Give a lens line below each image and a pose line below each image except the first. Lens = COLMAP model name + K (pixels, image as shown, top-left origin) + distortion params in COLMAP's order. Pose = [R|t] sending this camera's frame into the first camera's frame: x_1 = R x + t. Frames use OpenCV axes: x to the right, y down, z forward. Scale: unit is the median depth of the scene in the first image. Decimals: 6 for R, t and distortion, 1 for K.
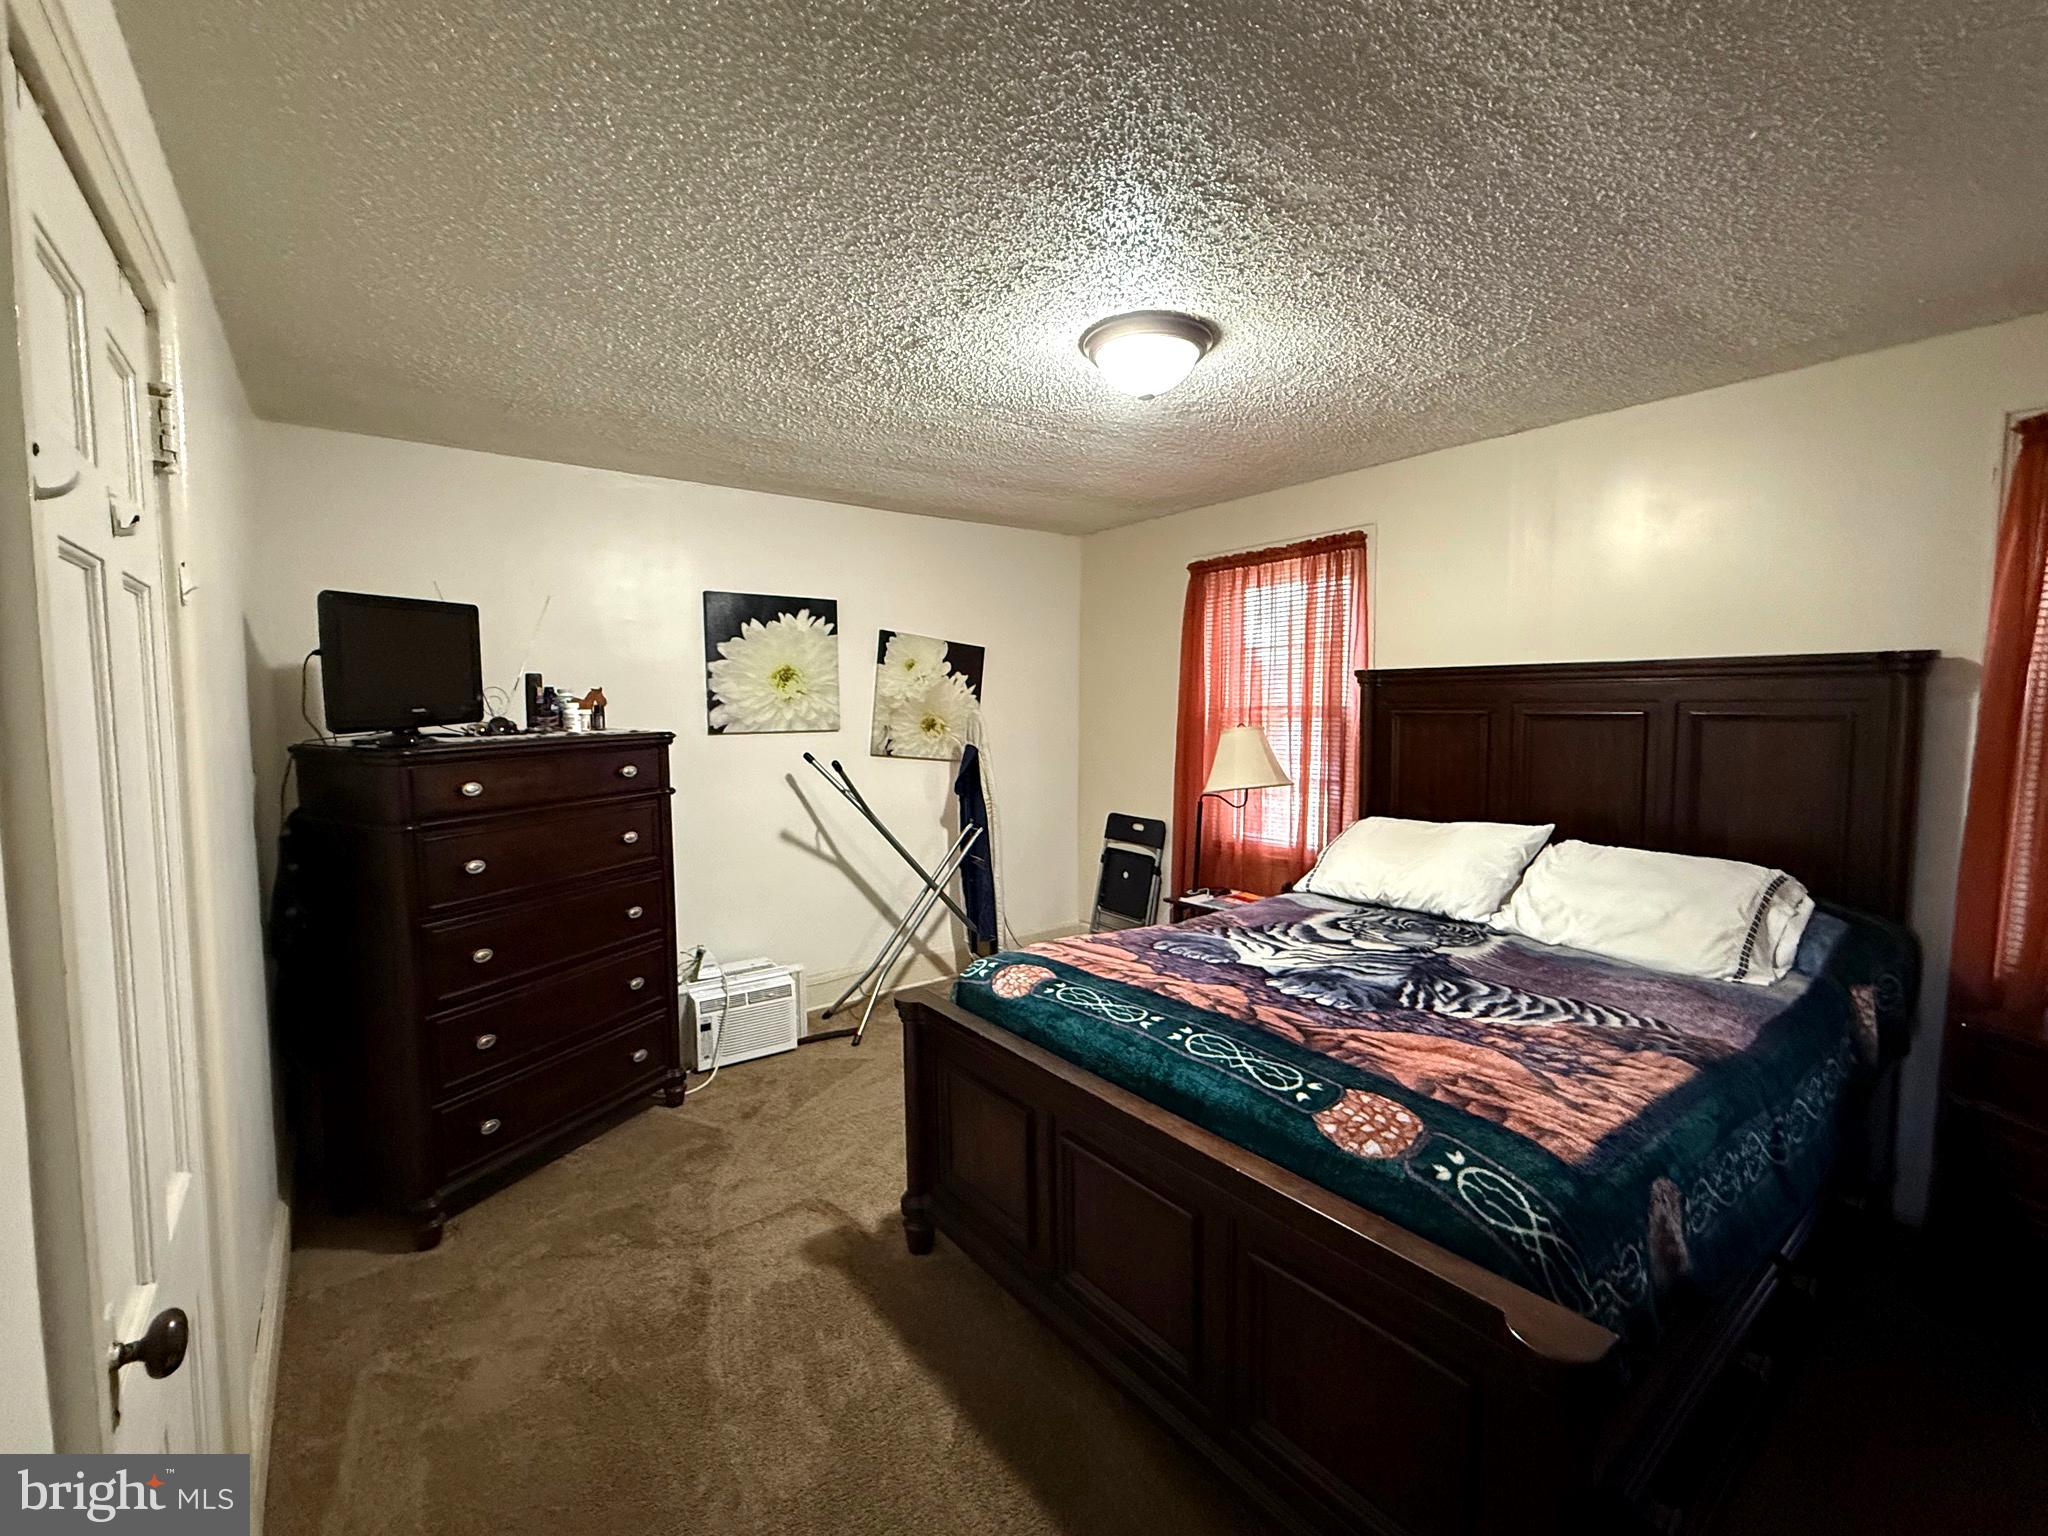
lens RADIAL K [[879.0, 0, 1025.9], [0, 879.0, 763.4], [0, 0, 1]] dist [0.000848, -0.000360]
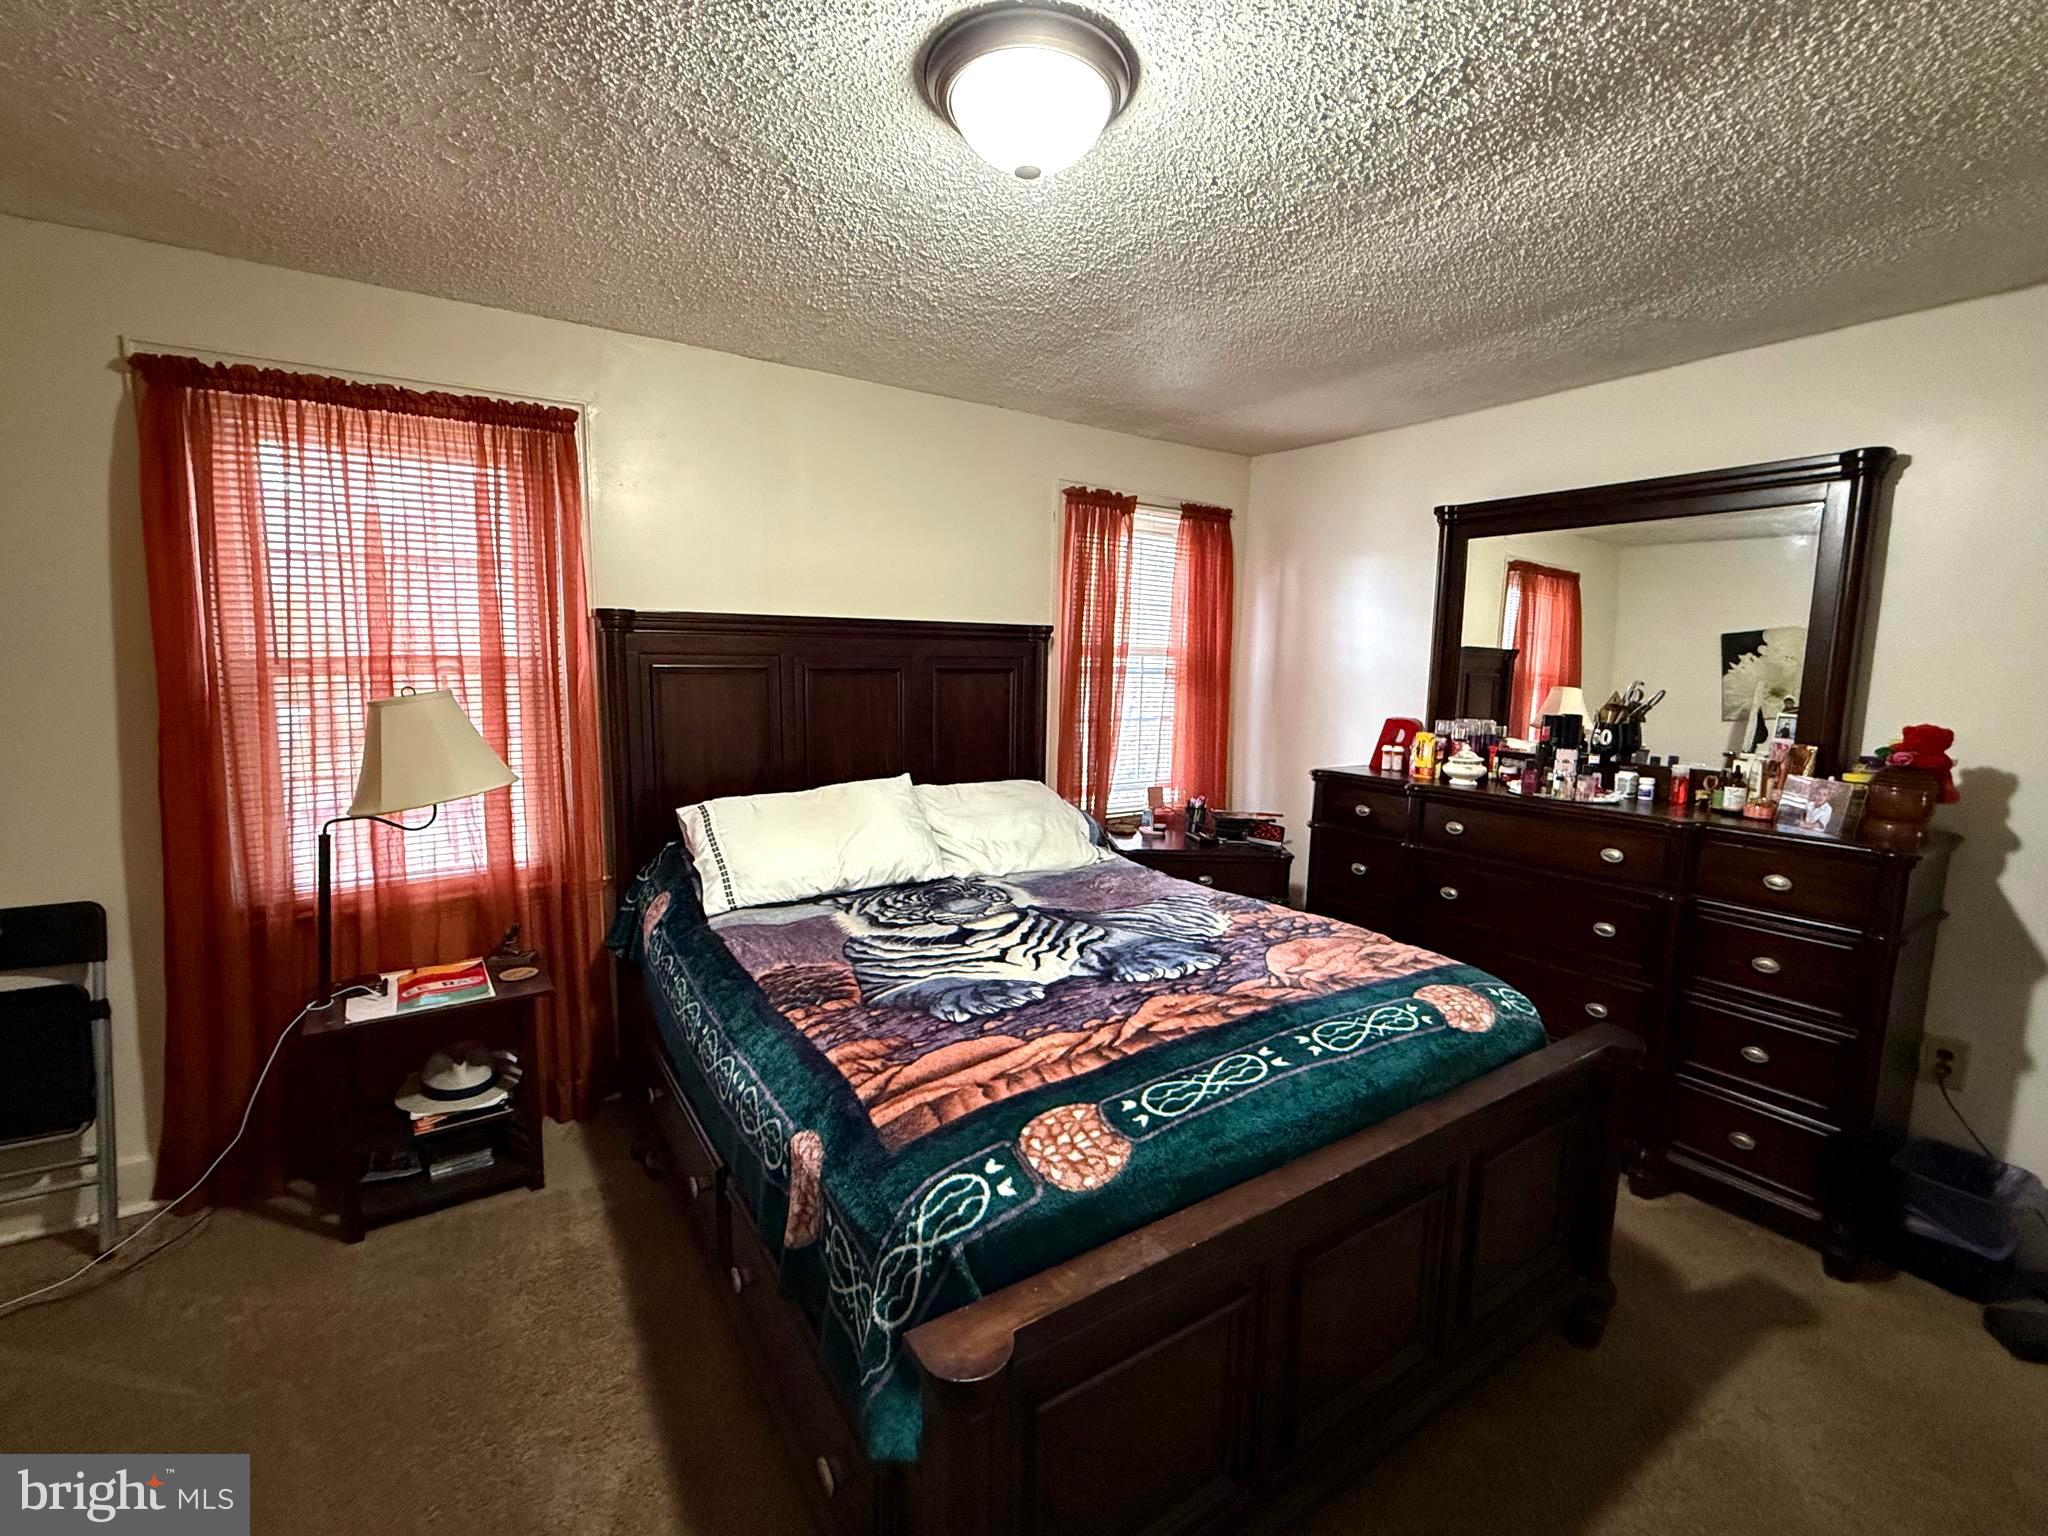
lens RADIAL K [[879.0, 0, 1025.9], [0, 879.0, 763.4], [0, 0, 1]] dist [0.000848, -0.000360]
pose [[0.070880, -0.113018, 0.991062, -0.556446], [0.056535, 0.992419, 0.109129, -0.063236], [-0.995881, 0.048294, 0.076733, 1.001714]]
